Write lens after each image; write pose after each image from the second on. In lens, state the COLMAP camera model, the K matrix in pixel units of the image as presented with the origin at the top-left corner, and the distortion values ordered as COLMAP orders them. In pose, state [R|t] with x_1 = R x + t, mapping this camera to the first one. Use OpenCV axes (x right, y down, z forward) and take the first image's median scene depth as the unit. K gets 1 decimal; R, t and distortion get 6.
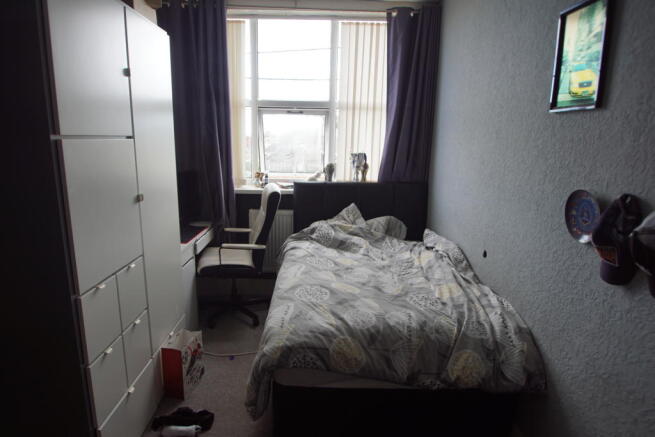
lens RADIAL K [[403.7, 0, 314.3], [0, 403.7, 233.9], [0, 0, 1]] dist [-0.031139, -0.001532]
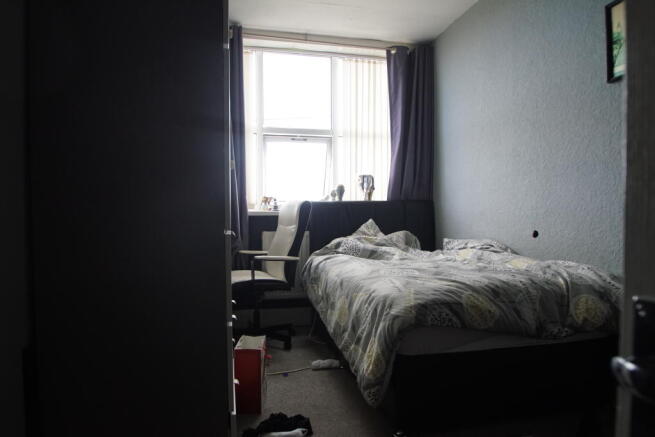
lens RADIAL K [[403.7, 0, 314.3], [0, 403.7, 233.9], [0, 0, 1]] dist [-0.031139, -0.001532]
pose [[0.977403, -0.030461, 0.209177, -0.266697], [0.071723, 0.978649, -0.192620, 0.151771], [-0.198844, 0.203271, 0.958719, 0.068190]]
